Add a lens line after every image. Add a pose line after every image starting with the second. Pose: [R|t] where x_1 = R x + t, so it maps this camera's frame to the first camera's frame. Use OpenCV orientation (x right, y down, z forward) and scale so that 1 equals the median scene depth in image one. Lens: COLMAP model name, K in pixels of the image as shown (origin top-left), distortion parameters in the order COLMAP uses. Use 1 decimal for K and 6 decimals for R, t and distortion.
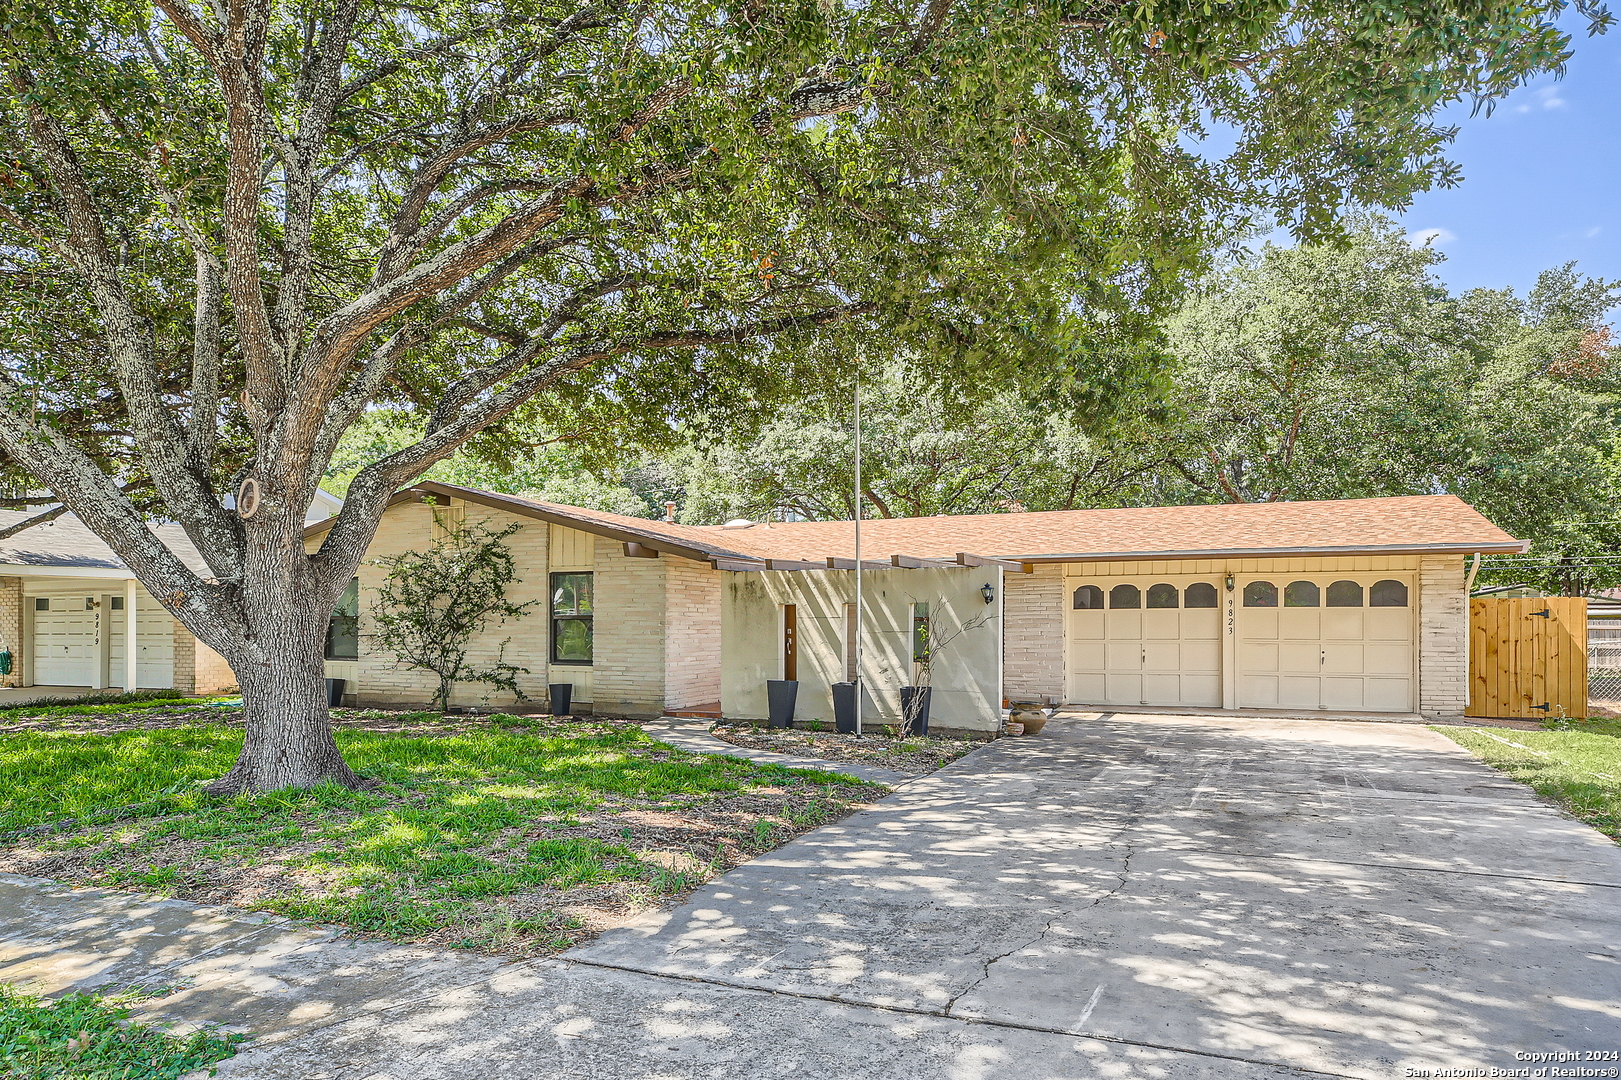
lens RADIAL K [[1007.1, 0, 810.8], [0, 1007.1, 621.4], [0, 0, 1]] dist [0.019509, 0.000655]
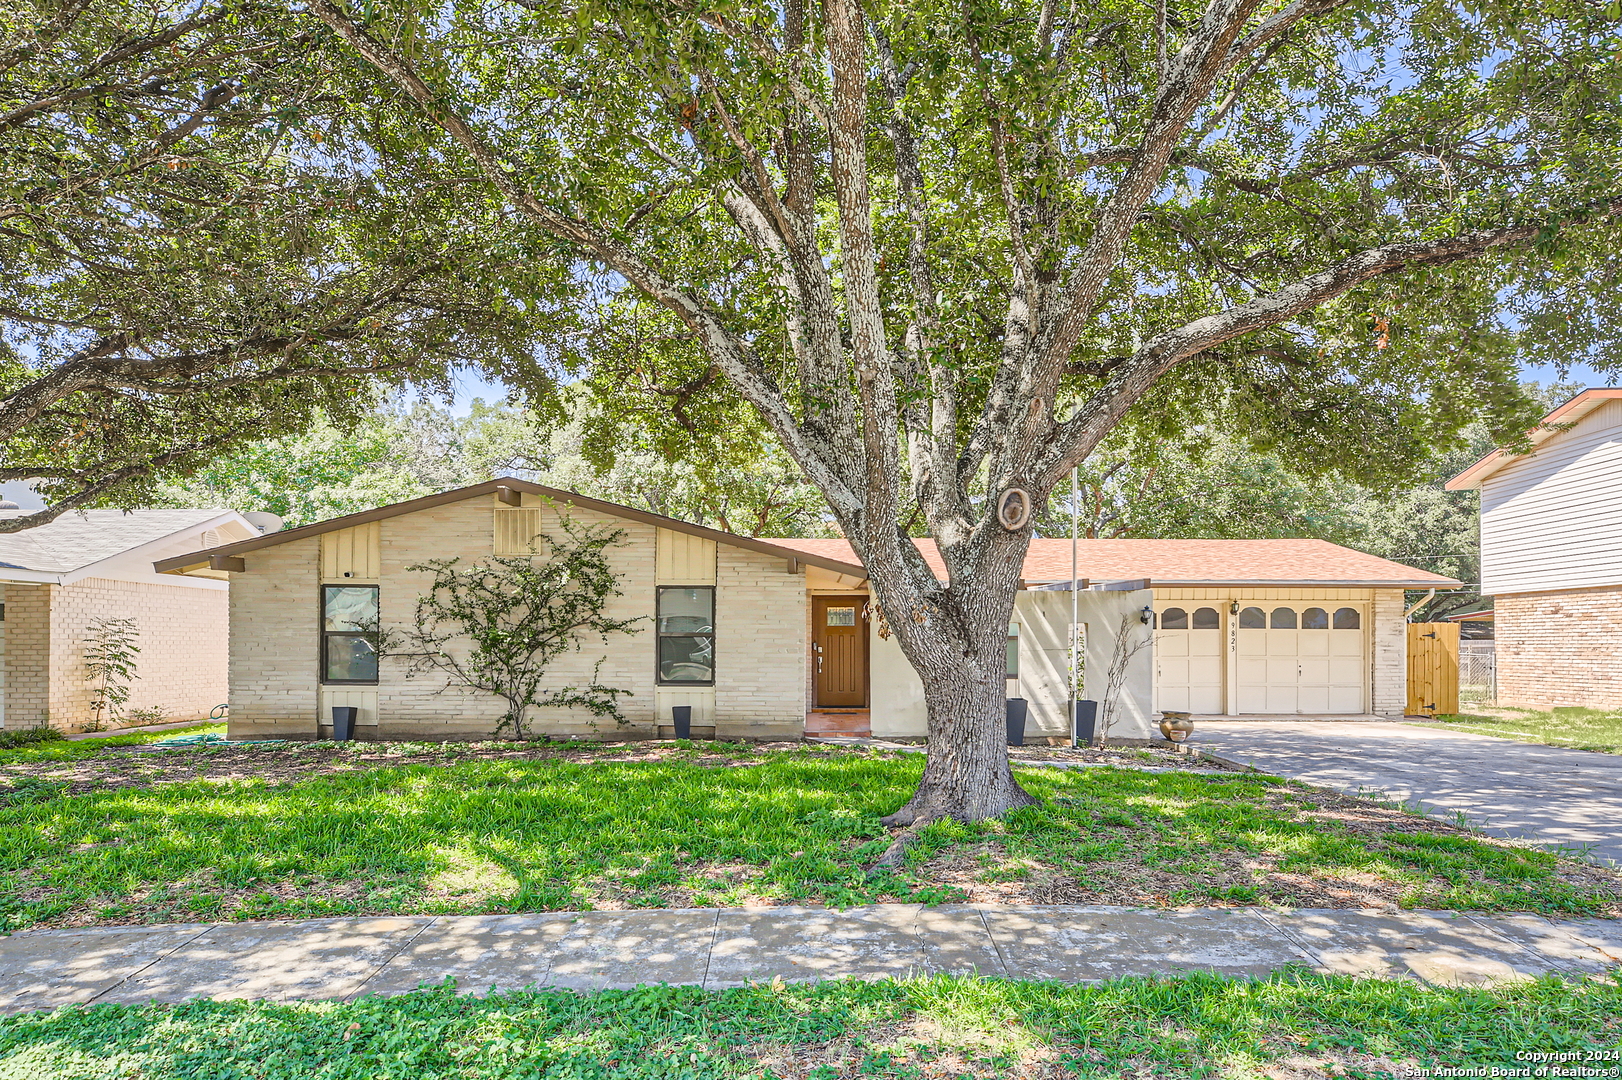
lens RADIAL K [[1033.0, 0, 810.9], [0, 1033.0, 639.1], [0, 0, 1]] dist [0.003382, 0.001622]
pose [[0.922786, 0.002987, 0.385301, -0.505978], [-0.002326, 0.999995, -0.002182, 0.001895], [-0.385306, 0.001118, 0.922788, 0.077338]]
